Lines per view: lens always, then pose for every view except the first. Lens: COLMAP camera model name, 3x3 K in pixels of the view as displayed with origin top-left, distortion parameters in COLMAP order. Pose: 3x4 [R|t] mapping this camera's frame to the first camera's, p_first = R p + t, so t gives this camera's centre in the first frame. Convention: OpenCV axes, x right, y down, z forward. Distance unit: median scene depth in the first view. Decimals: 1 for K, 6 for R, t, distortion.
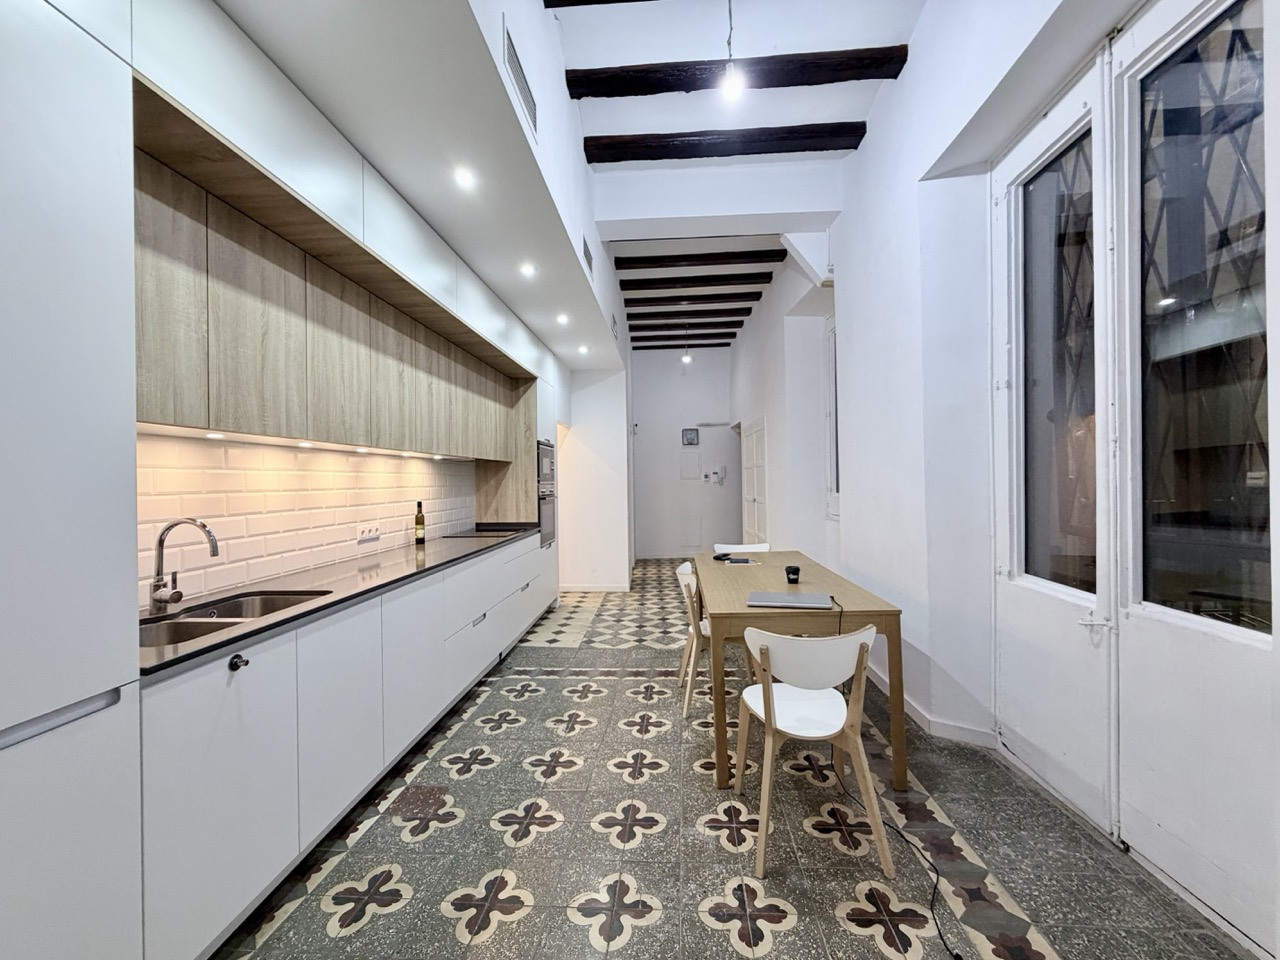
lens RADIAL K [[509.1, 0, 637.4], [0, 509.1, 480.4], [0, 0, 1]] dist [0.001104, -0.000121]
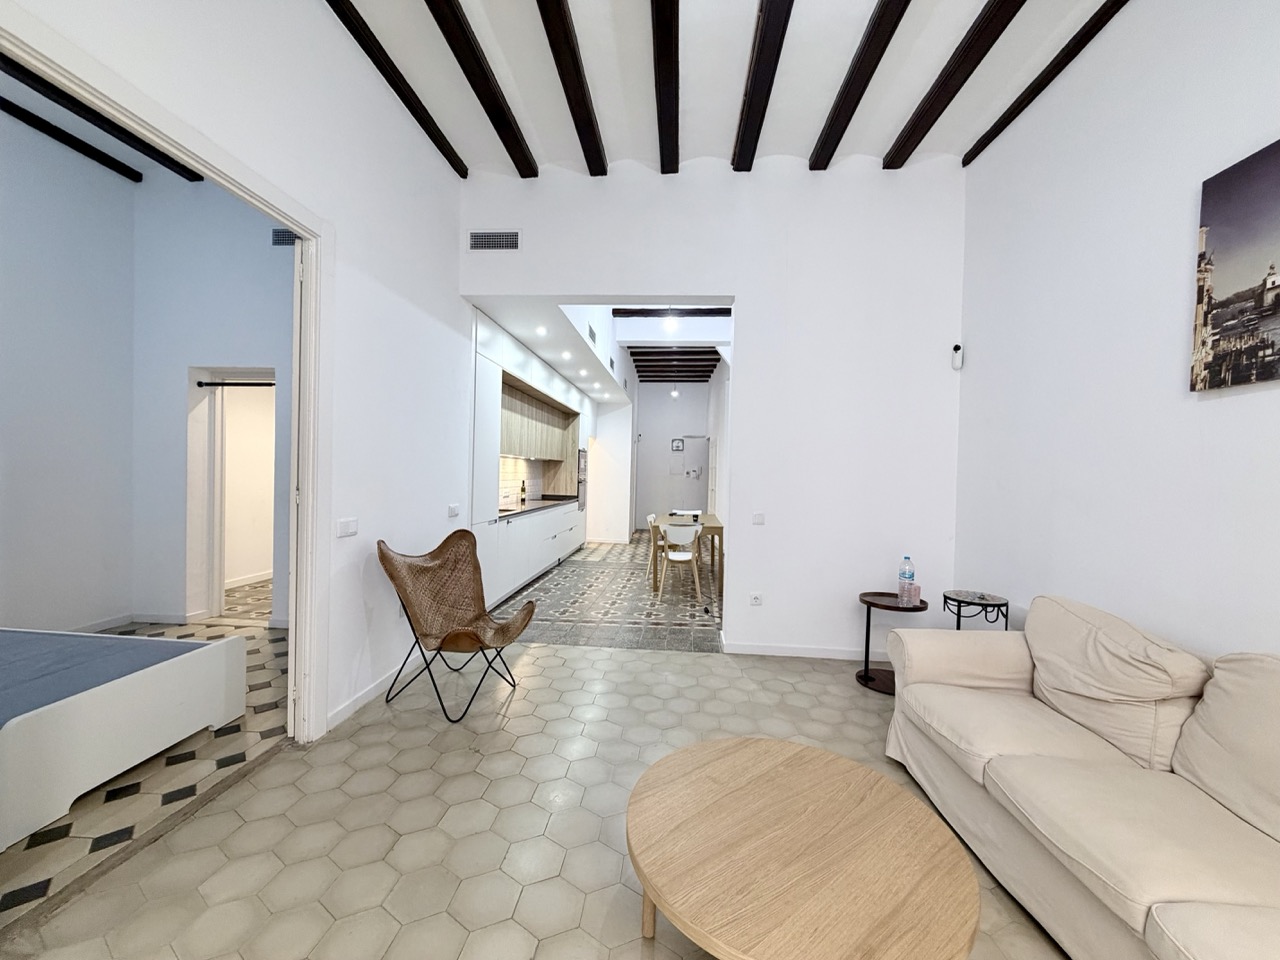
lens RADIAL K [[509.1, 0, 637.0], [0, 509.1, 480.4], [0, 0, 1]] dist [0.001104, -0.000121]
pose [[0.998873, 0.040533, -0.024709, 0.090752], [-0.040165, 0.999078, 0.015196, -0.008547], [0.025303, -0.014186, 0.999579, -1.305405]]
